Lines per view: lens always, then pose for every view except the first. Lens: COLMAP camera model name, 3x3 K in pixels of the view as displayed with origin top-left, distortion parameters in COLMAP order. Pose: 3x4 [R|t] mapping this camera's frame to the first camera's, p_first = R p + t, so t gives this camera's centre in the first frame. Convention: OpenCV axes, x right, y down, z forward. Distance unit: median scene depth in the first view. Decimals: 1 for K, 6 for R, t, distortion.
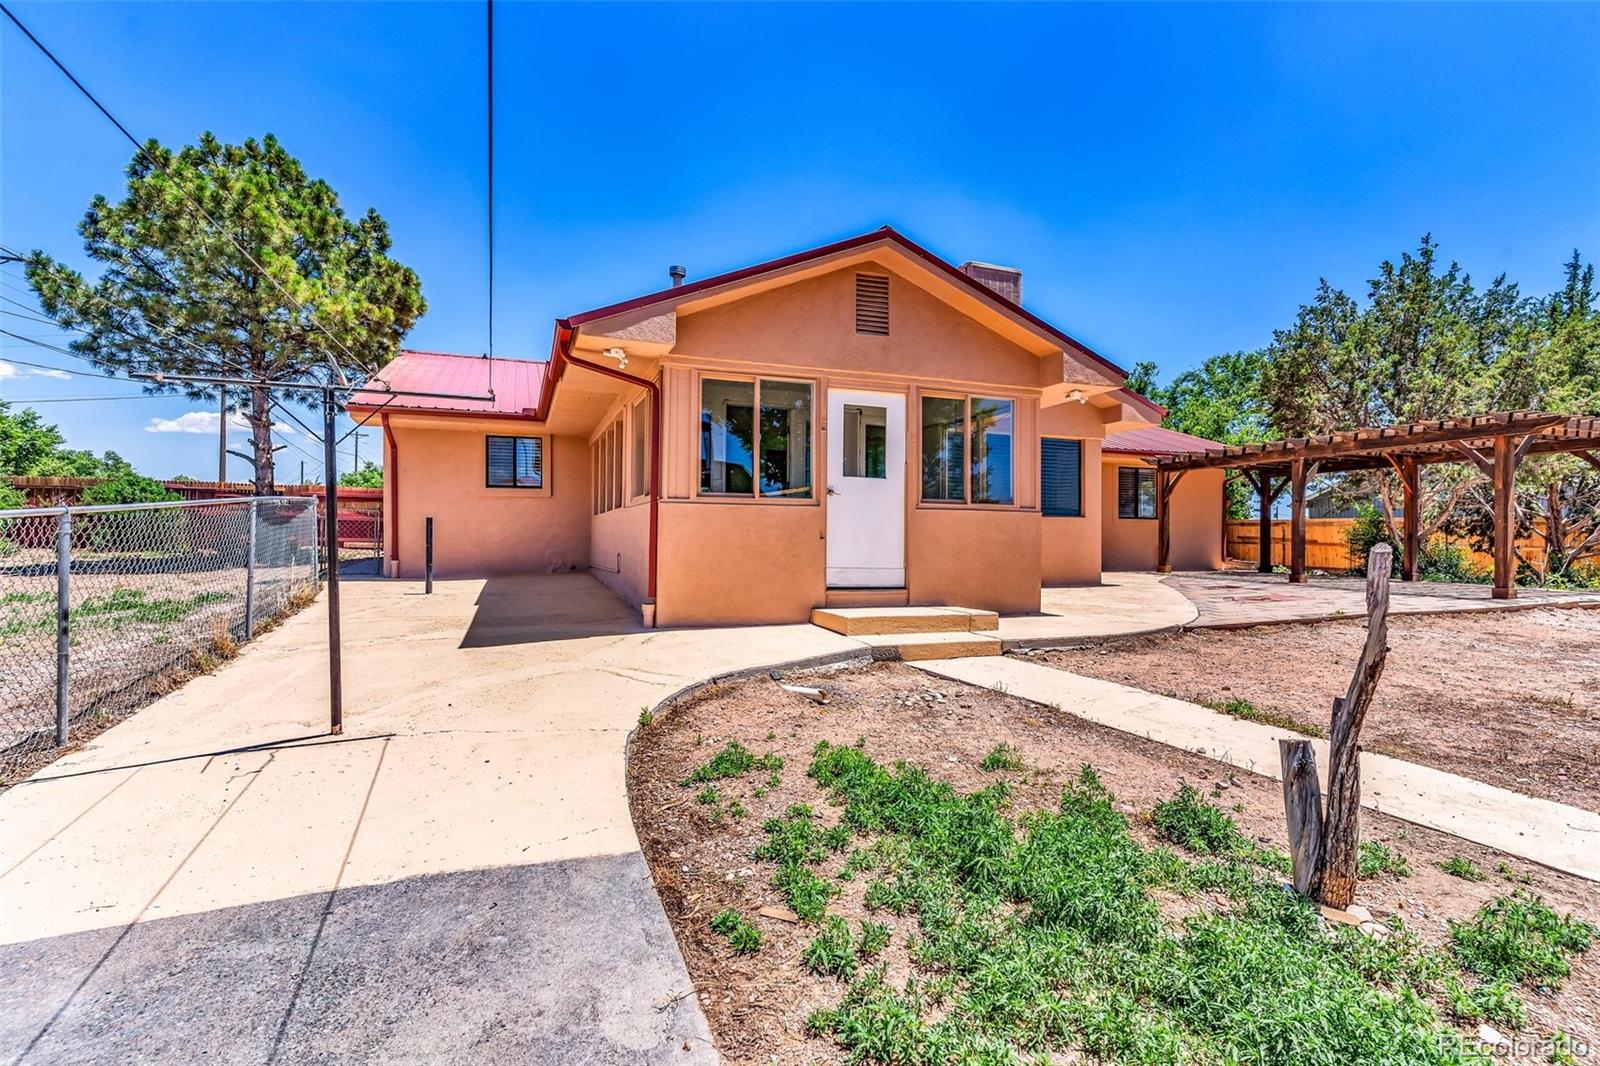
lens RADIAL K [[759.6, 0, 796.4], [0, 759.6, 530.5], [0, 0, 1]] dist [-0.000847, 0.001116]
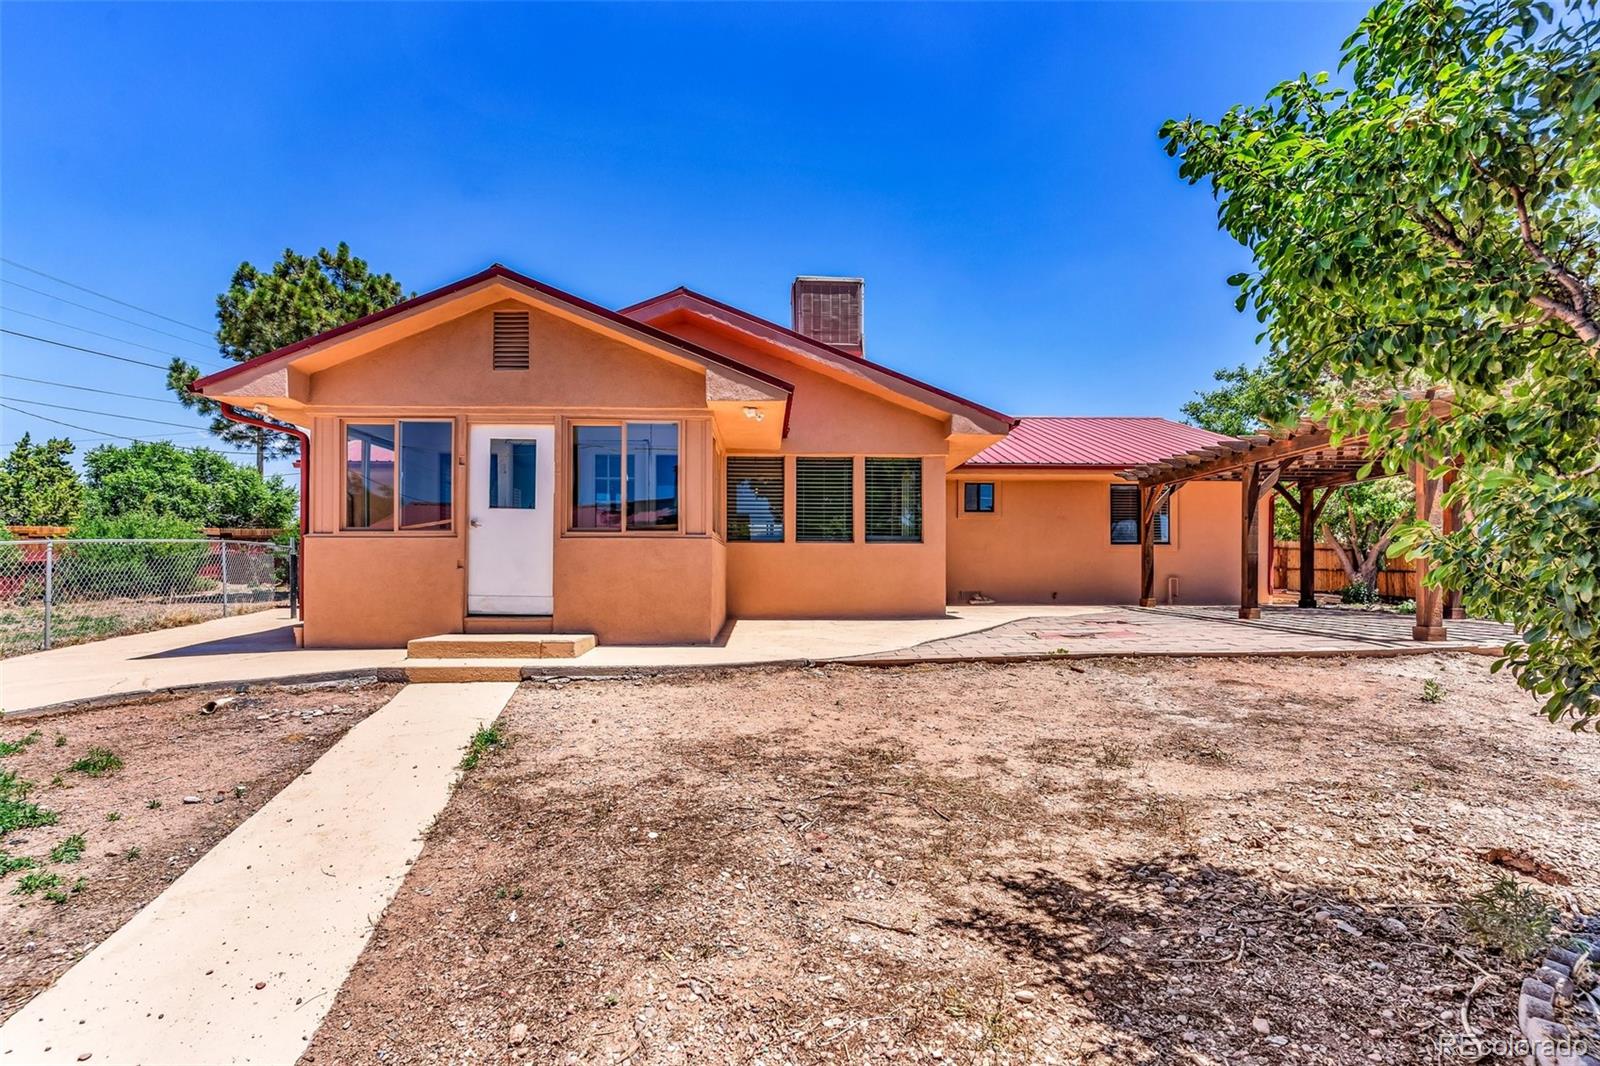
lens RADIAL K [[759.6, 0, 763.9], [0, 759.6, 567.6], [0, 0, 1]] dist [-0.000847, 0.001116]
pose [[0.949217, -0.010516, -0.314447, 0.734263], [0.011139, 0.999938, 0.000187, 0.014233], [0.314425, -0.003680, 0.949275, 0.124842]]
